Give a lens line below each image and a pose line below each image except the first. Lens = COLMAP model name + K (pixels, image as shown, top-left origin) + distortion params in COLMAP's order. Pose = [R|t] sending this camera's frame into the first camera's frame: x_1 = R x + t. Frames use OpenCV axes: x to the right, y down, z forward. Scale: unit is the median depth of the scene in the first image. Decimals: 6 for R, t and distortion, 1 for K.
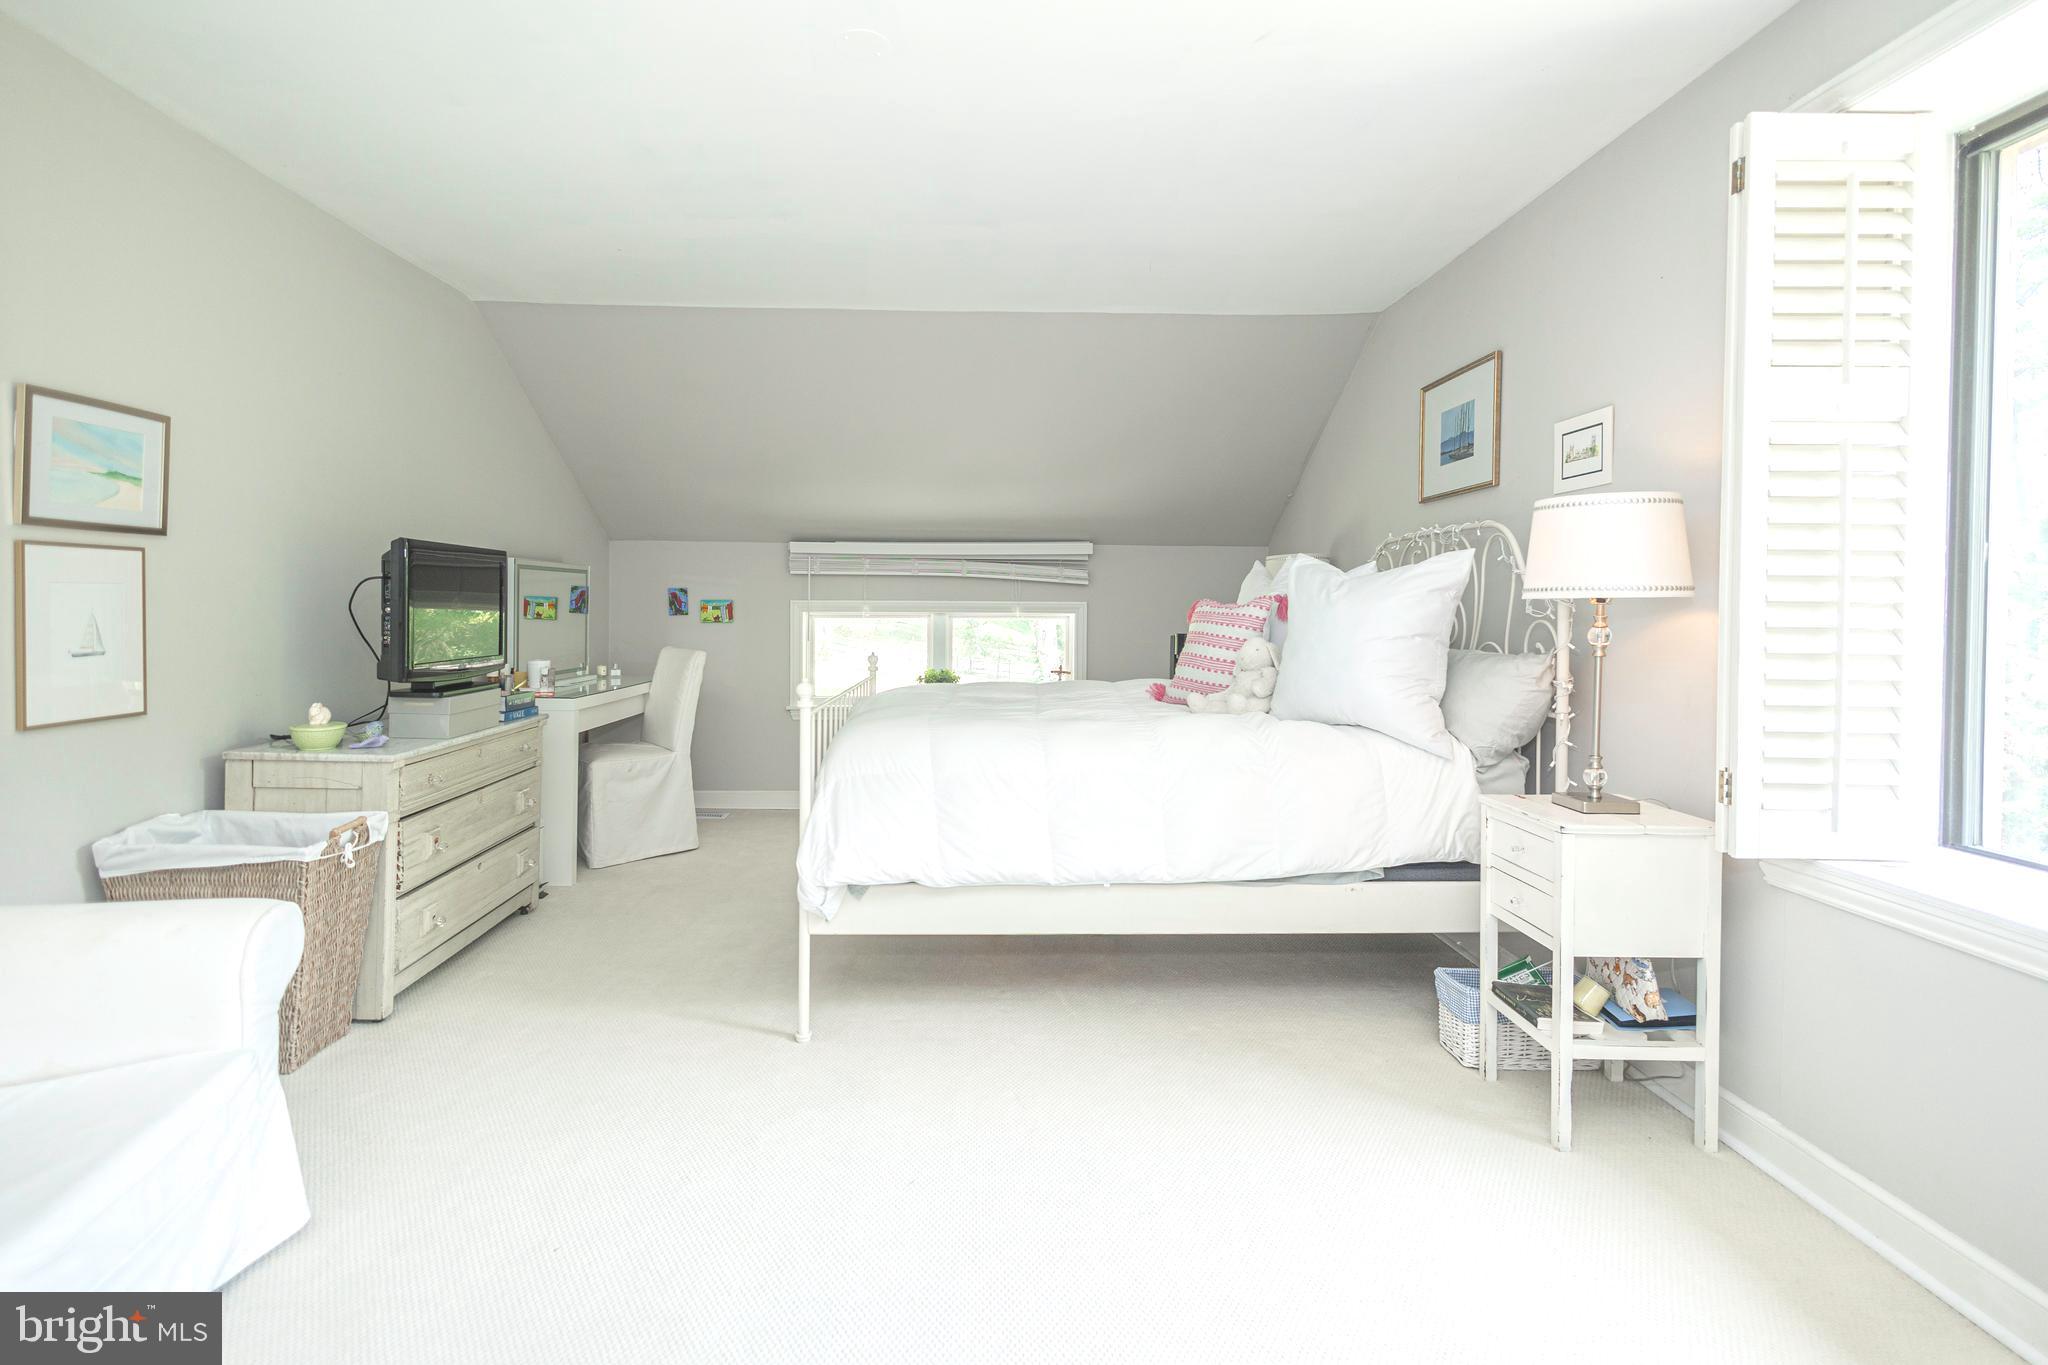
lens RADIAL K [[956.6, 0, 968.0], [0, 956.6, 612.3], [0, 0, 1]] dist [0.012412, -0.004231]
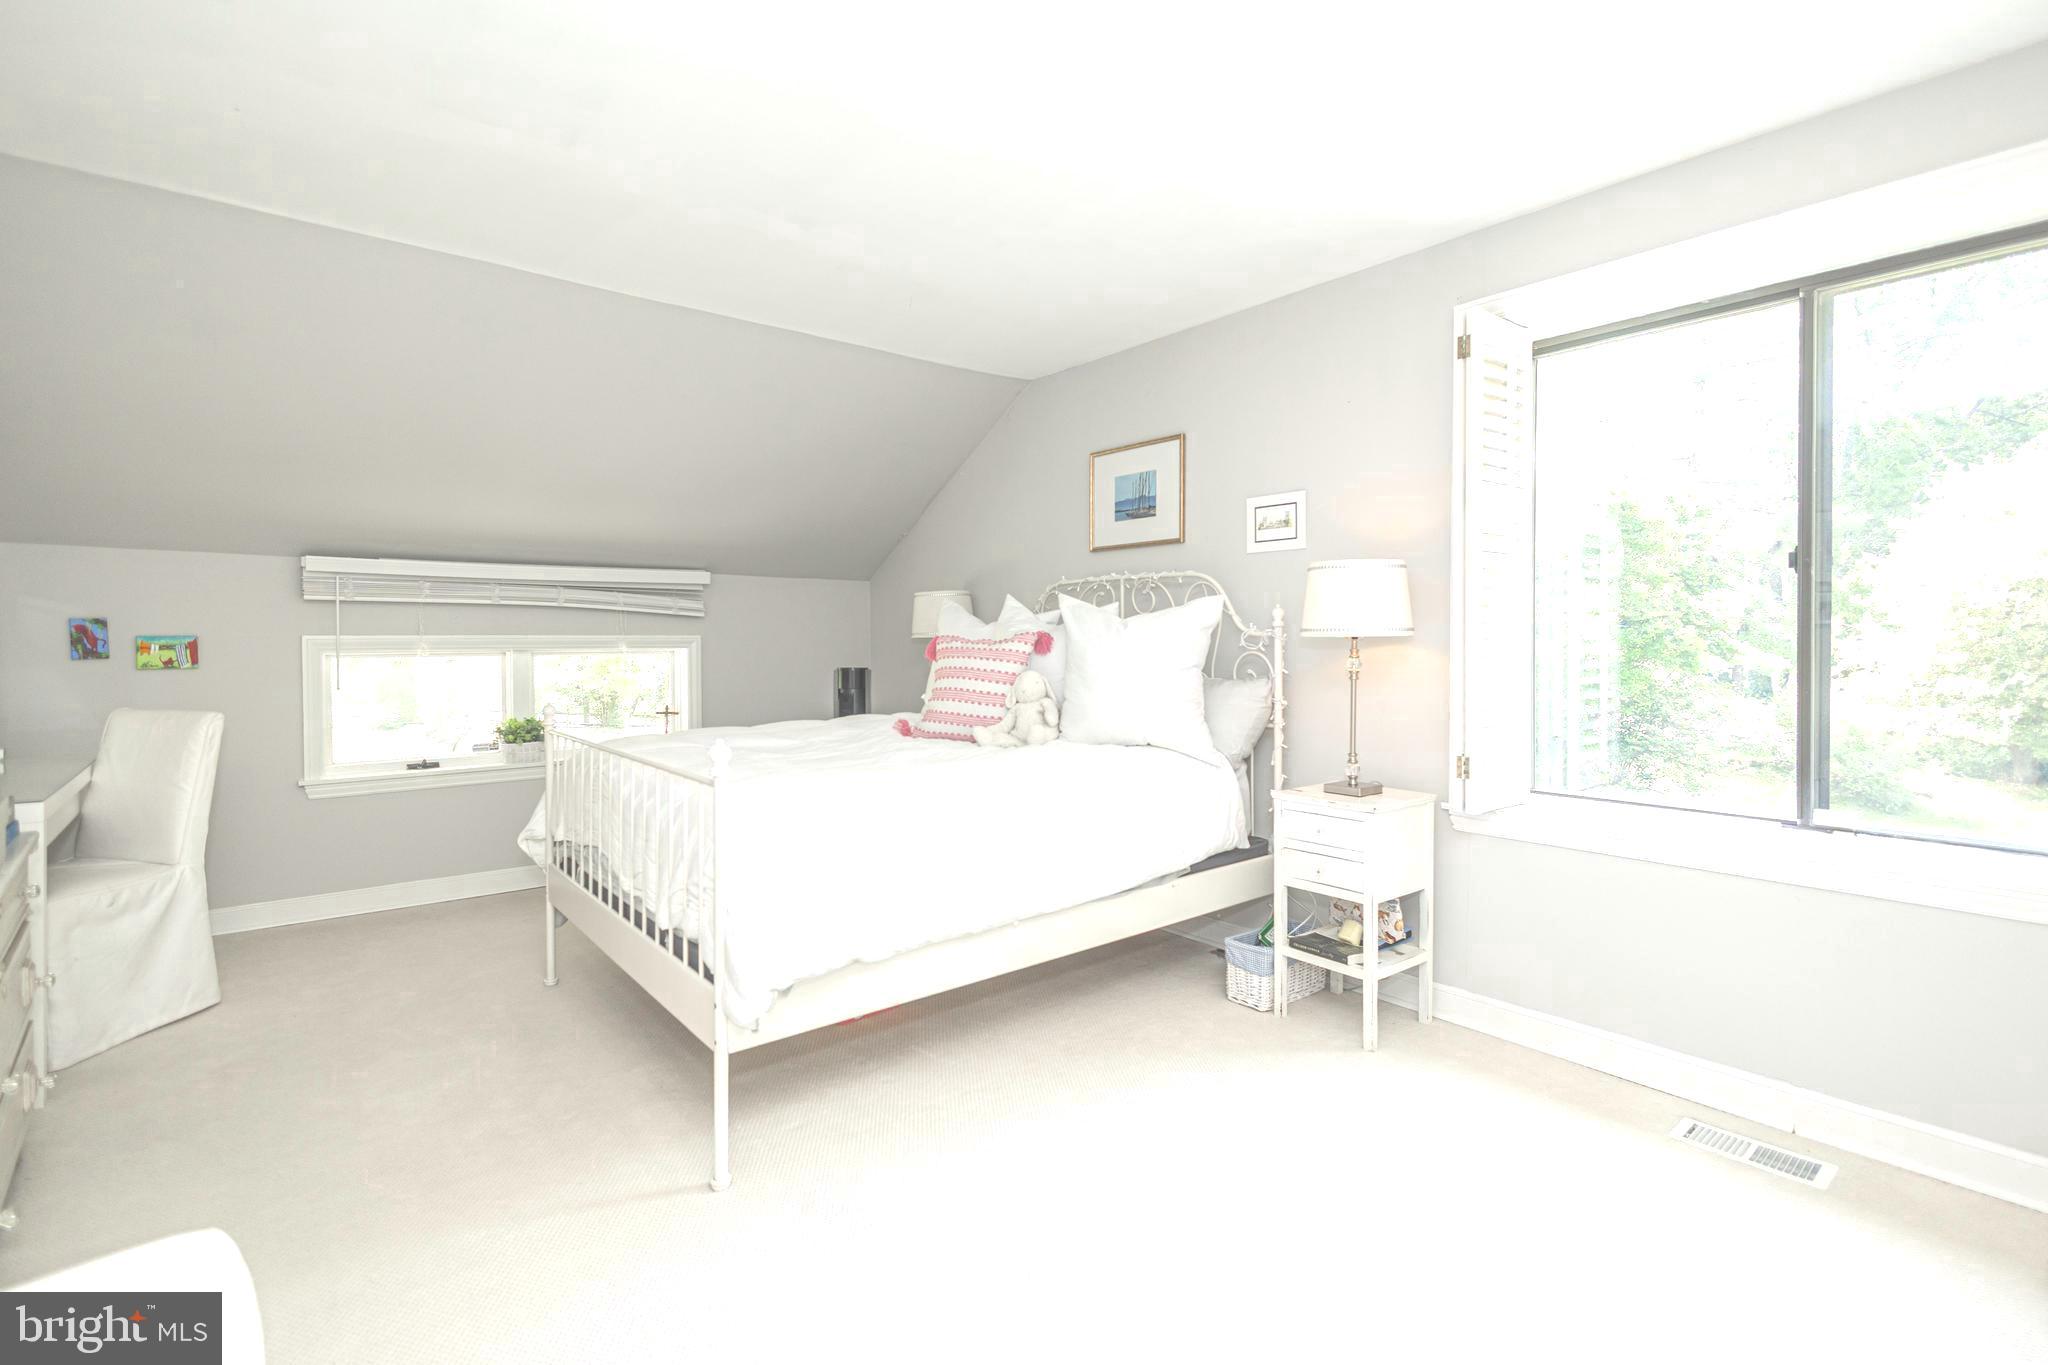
lens RADIAL K [[956.6, 0, 983.3], [0, 956.6, 642.1], [0, 0, 1]] dist [0.012412, -0.004231]
pose [[0.788420, -0.011137, 0.615037, -0.391721], [0.009082, 0.999938, 0.006465, -0.013426], [-0.615070, 0.000489, 0.788472, 0.177894]]
